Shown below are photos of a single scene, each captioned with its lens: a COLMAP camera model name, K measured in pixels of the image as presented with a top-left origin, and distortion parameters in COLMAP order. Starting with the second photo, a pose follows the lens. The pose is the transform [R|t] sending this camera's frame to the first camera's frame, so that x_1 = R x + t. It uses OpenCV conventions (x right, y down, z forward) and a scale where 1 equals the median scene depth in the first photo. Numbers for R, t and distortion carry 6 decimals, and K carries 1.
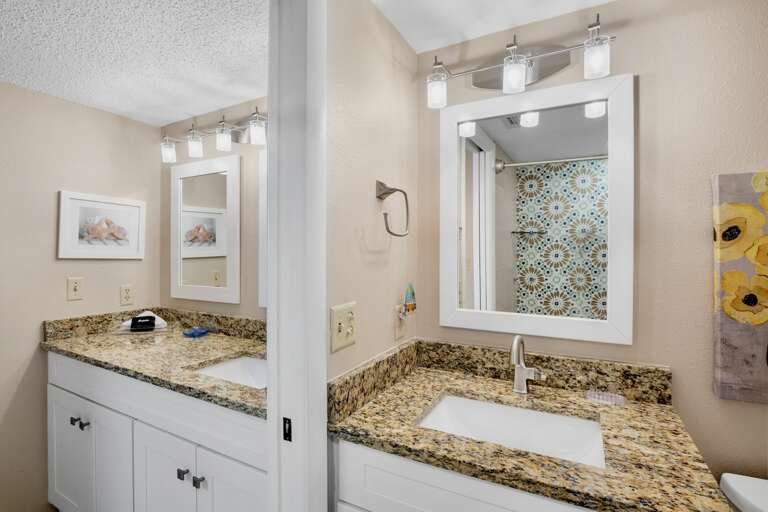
lens RADIAL K [[363.1, 0, 384.7], [0, 363.1, 257.2], [0, 0, 1]] dist [-0.015141, -0.000132]
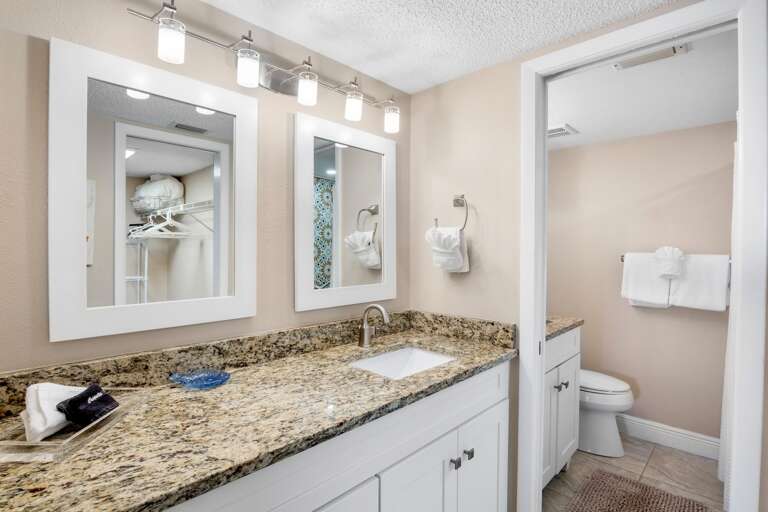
lens RADIAL K [[380.6, 0, 384.9], [0, 380.6, 251.3], [0, 0, 1]] dist [-0.023034, -0.001473]
pose [[0.269785, -0.013507, 0.962826, -1.065201], [-0.004300, 0.999875, 0.015232, -0.004886], [-0.962911, -0.008249, 0.269693, 0.592439]]
